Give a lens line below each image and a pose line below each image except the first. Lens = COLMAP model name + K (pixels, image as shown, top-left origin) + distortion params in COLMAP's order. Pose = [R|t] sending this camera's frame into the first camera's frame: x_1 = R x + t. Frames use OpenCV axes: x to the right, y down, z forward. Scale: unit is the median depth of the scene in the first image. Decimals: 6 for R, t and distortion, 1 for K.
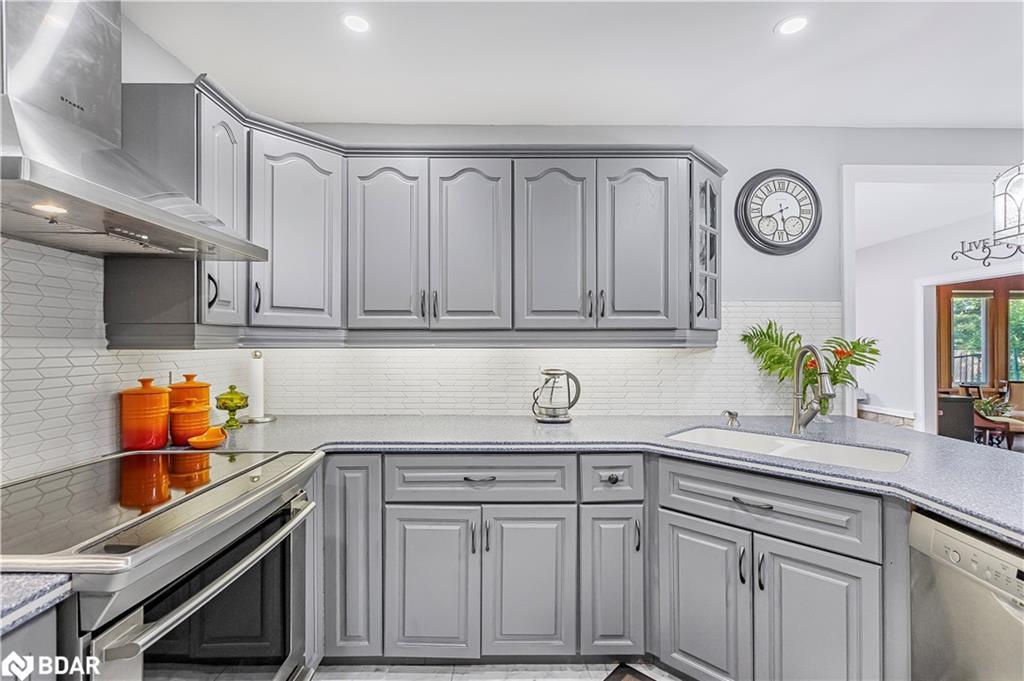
lens RADIAL K [[456.4, 0, 519.1], [0, 456.4, 340.5], [0, 0, 1]] dist [0.002163, 0.000503]
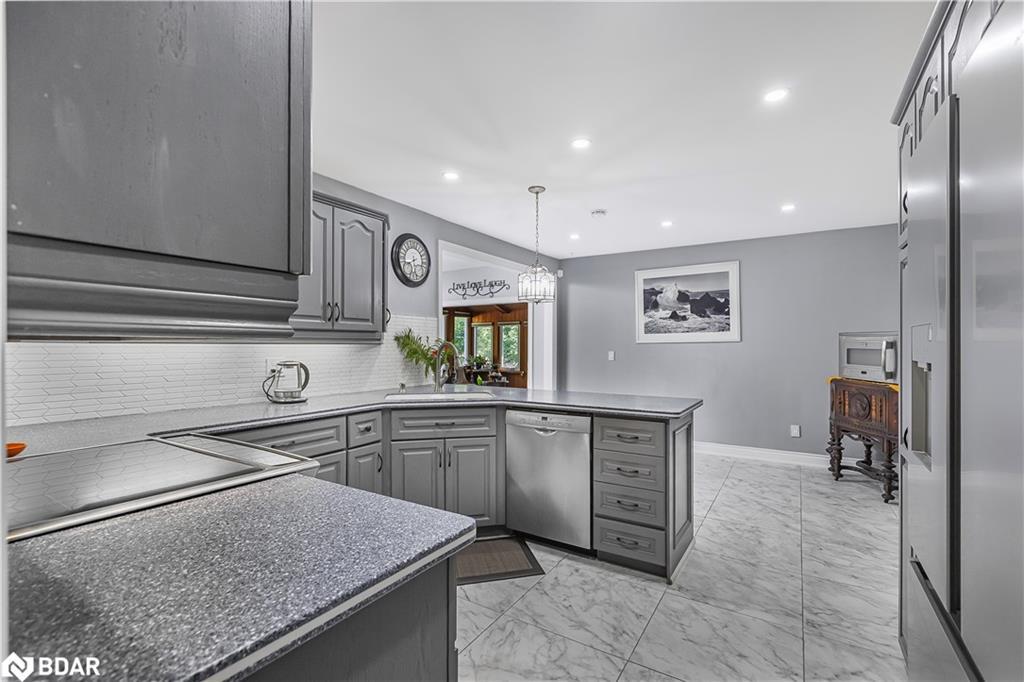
lens RADIAL K [[456.4, 0, 505.2], [0, 456.4, 343.8], [0, 0, 1]] dist [0.002163, 0.000503]
pose [[0.551050, 0.002843, 0.834467, -0.689892], [-0.007263, 0.999973, 0.001389, 0.010174], [-0.834441, -0.006826, 0.551056, -0.194725]]
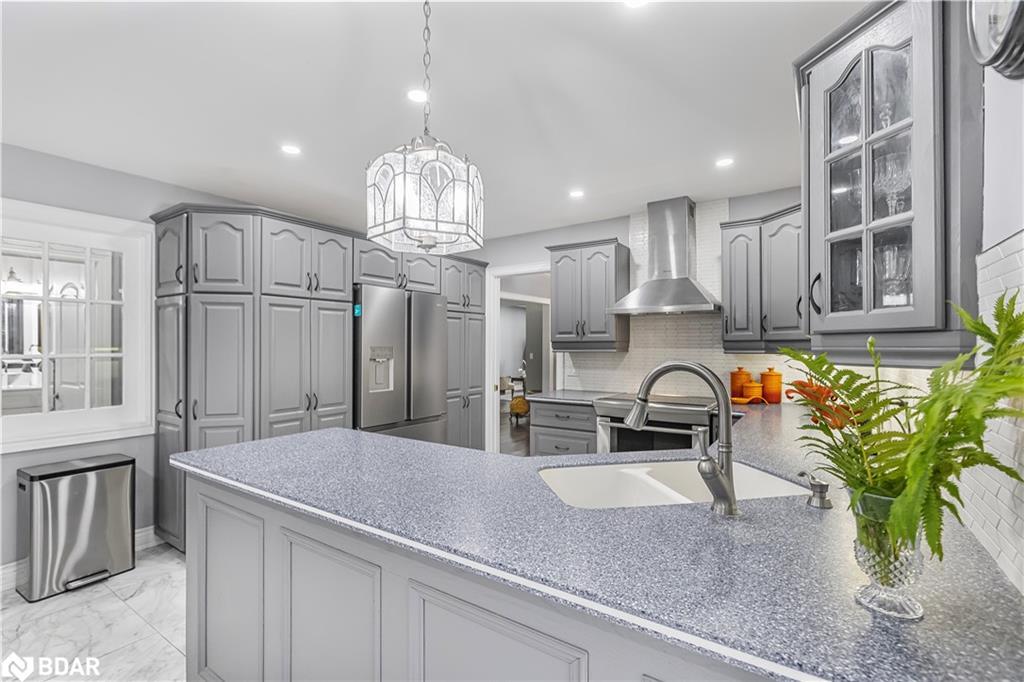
lens RADIAL K [[456.4, 0, 511.4], [0, 456.4, 344.1], [0, 0, 1]] dist [0.002163, 0.000503]
pose [[-0.568602, -0.003680, -0.822604, 1.155378], [0.002184, 0.999980, -0.005983, -0.008262], [0.822610, -0.005199, -0.568583, 1.024675]]
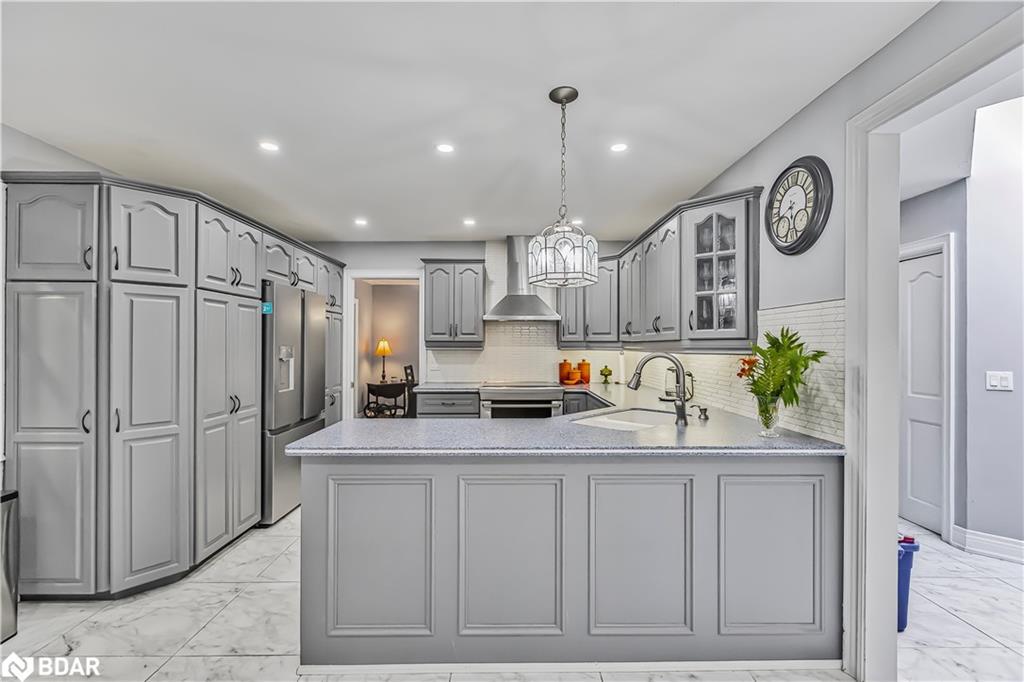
lens RADIAL K [[456.4, 0, 519.3], [0, 456.4, 345.0], [0, 0, 1]] dist [0.002163, 0.000503]
pose [[0.015212, 0.000159, -0.999884, 1.695685], [0.001857, 0.999998, 0.000187, -0.010640], [0.999883, -0.001860, 0.015212, 0.502377]]
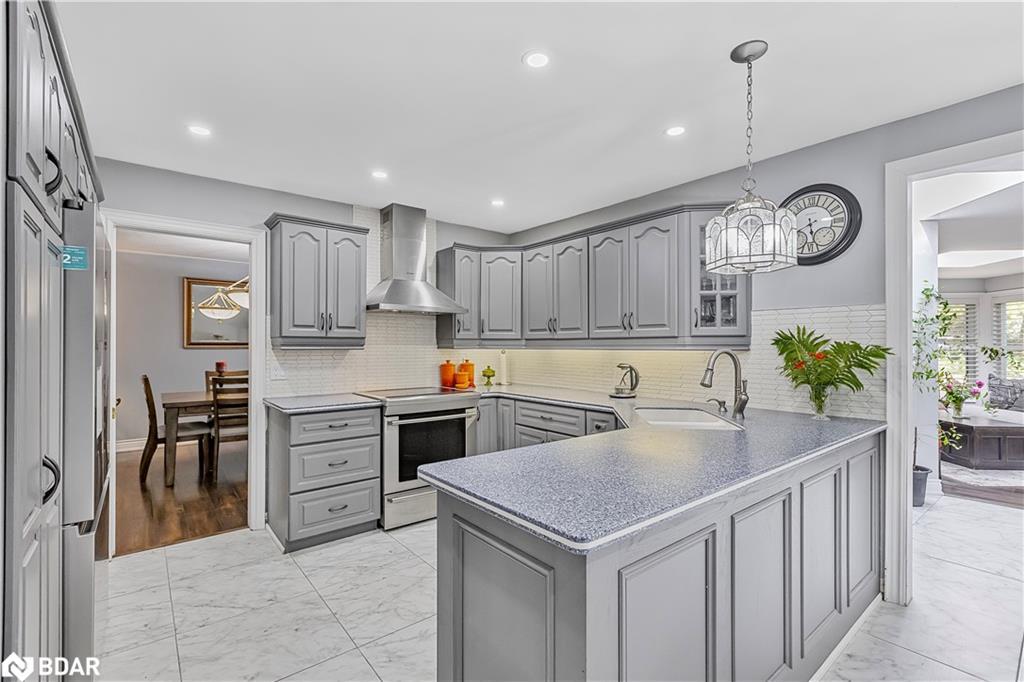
lens RADIAL K [[456.4, 0, 518.9], [0, 456.4, 343.7], [0, 0, 1]] dist [0.002163, 0.000503]
pose [[0.630318, -0.003925, -0.776328, 1.118026], [0.002262, 0.999992, -0.003219, -0.000215], [0.776334, 0.000273, 0.630322, -0.247113]]
